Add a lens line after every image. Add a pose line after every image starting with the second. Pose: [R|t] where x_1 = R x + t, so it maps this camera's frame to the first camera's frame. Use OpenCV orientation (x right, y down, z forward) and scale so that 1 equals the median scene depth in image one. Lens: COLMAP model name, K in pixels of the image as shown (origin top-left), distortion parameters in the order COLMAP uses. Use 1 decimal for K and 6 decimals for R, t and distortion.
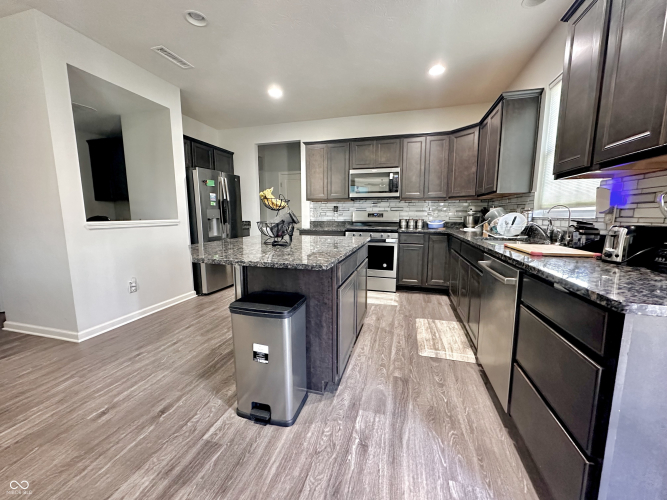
lens RADIAL K [[263.8, 0, 334.6], [0, 263.8, 249.2], [0, 0, 1]] dist [-0.001881, -0.000089]
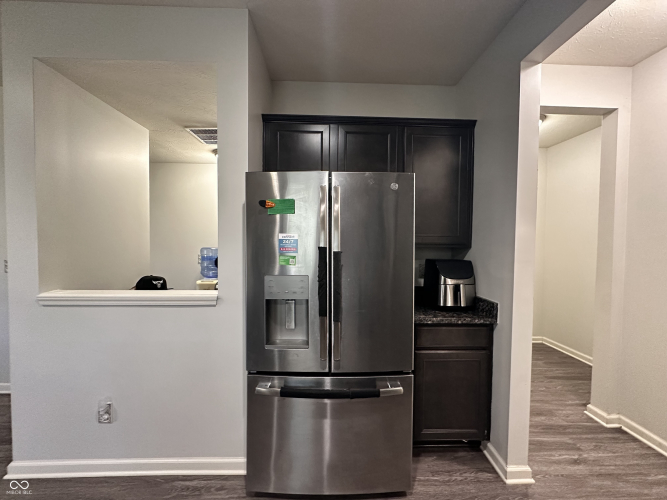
lens RADIAL K [[263.8, 0, 334.4], [0, 263.8, 246.9], [0, 0, 1]] dist [-0.001881, -0.000089]
pose [[0.296932, 0.029166, -0.954453, -0.163048], [-0.136124, 0.990618, -0.012077, -0.372223], [0.945147, 0.133510, 0.298116, 1.799843]]
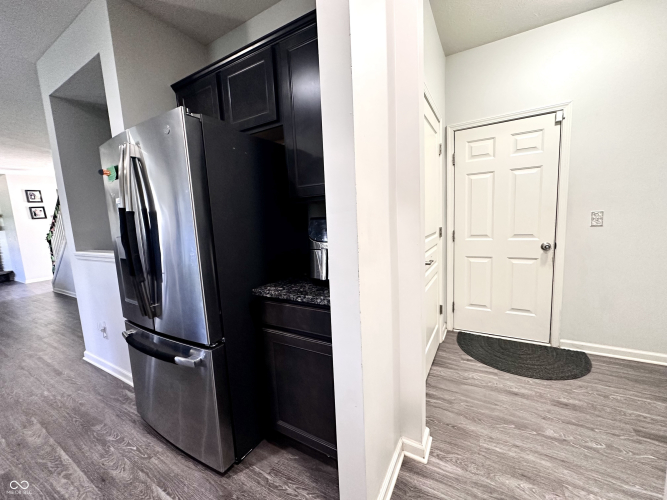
lens RADIAL K [[263.8, 0, 332.6], [0, 263.8, 247.2], [0, 0, 1]] dist [-0.001881, -0.000089]
pose [[-0.250043, 0.128781, -0.959632, -0.285109], [-0.074136, 0.985659, 0.151590, -0.418760], [0.965392, 0.109047, -0.236910, 2.667247]]
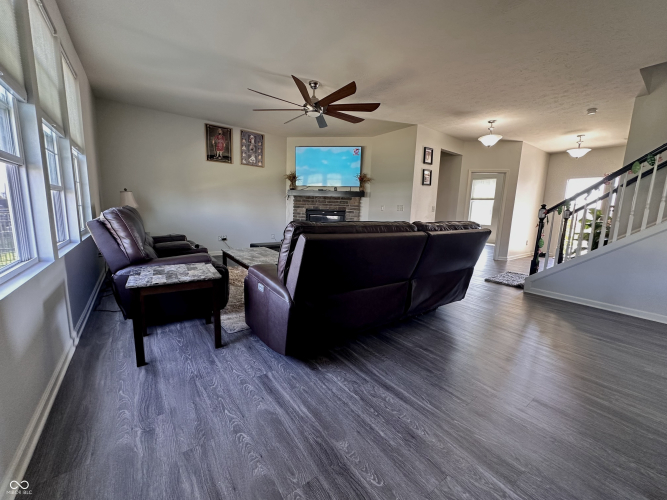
lens RADIAL K [[263.8, 0, 334.4], [0, 263.8, 249.0], [0, 0, 1]] dist [-0.001881, -0.000089]
pose [[-0.622377, 0.099170, -0.776409, 0.104325], [-0.138462, 0.962348, 0.233913, 0.162768], [0.770373, 0.253085, -0.585212, -0.961361]]
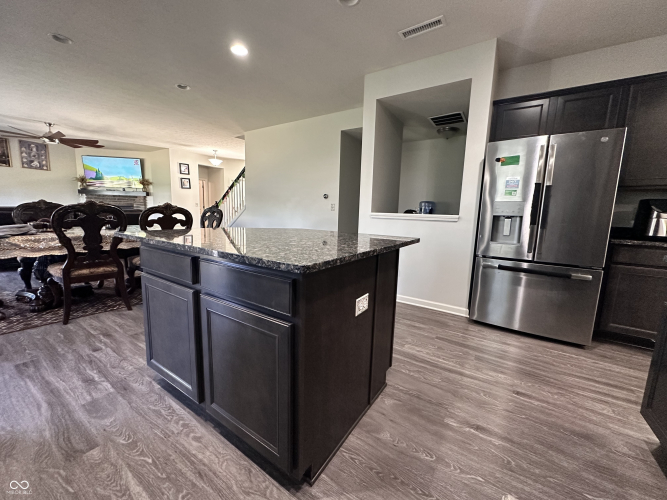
lens RADIAL K [[263.8, 0, 333.3], [0, 263.8, 249.5], [0, 0, 1]] dist [-0.001881, -0.000089]
pose [[-0.315550, 0.129079, -0.940089, 0.551665], [-0.156980, 0.969953, 0.185872, -0.173437], [0.935834, 0.206227, -0.285805, 1.534096]]
